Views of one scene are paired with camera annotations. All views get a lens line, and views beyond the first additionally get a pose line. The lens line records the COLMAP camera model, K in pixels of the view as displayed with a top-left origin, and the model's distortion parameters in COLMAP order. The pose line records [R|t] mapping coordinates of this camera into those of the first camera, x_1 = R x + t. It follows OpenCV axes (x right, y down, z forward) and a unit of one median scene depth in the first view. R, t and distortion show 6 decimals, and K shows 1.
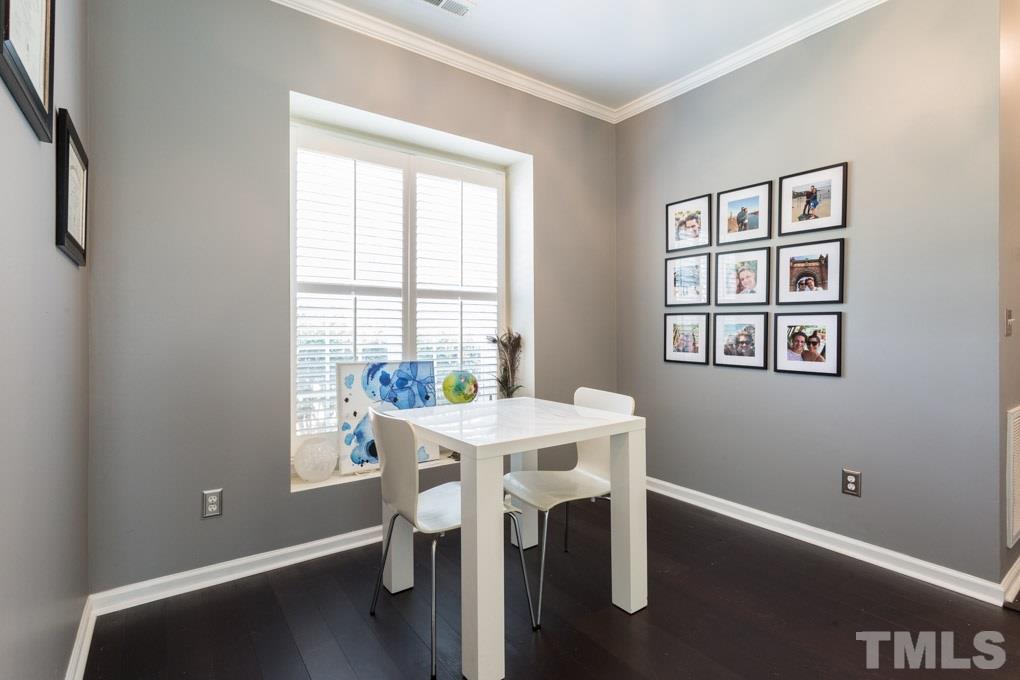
lens RADIAL K [[490.4, 0, 501.9], [0, 490.4, 335.8], [0, 0, 1]] dist [-0.000921, 0.000064]
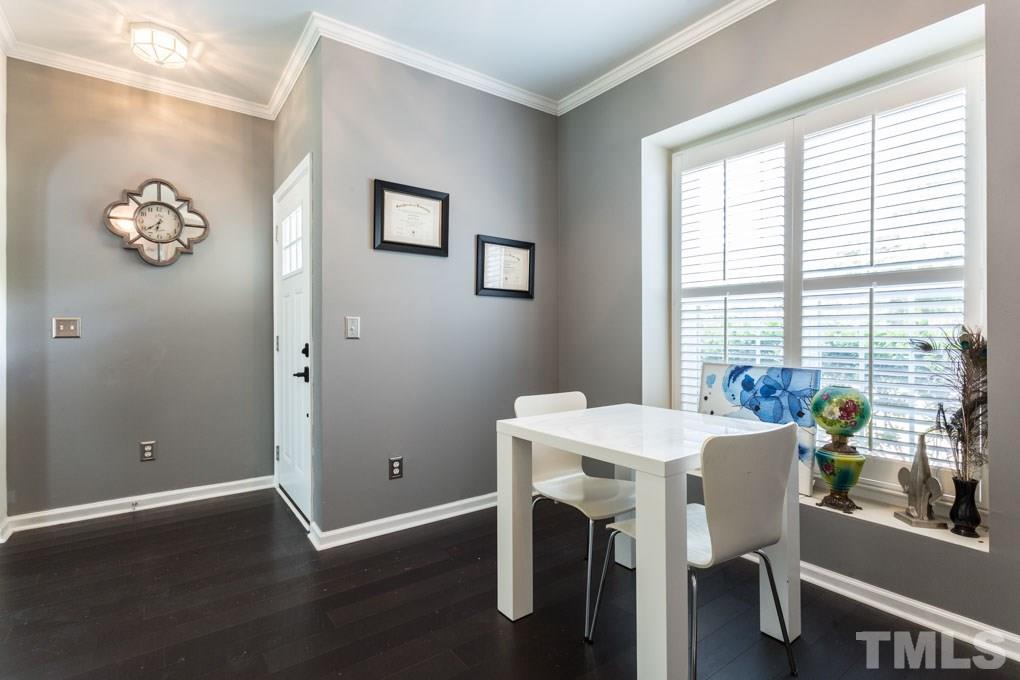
lens RADIAL K [[490.4, 0, 500.9], [0, 490.4, 334.0], [0, 0, 1]] dist [-0.000921, 0.000064]
pose [[0.004804, 0.004602, -0.999978, 0.675968], [-0.005313, 0.999975, 0.004577, -0.006931], [0.999974, 0.005291, 0.004828, 0.525951]]
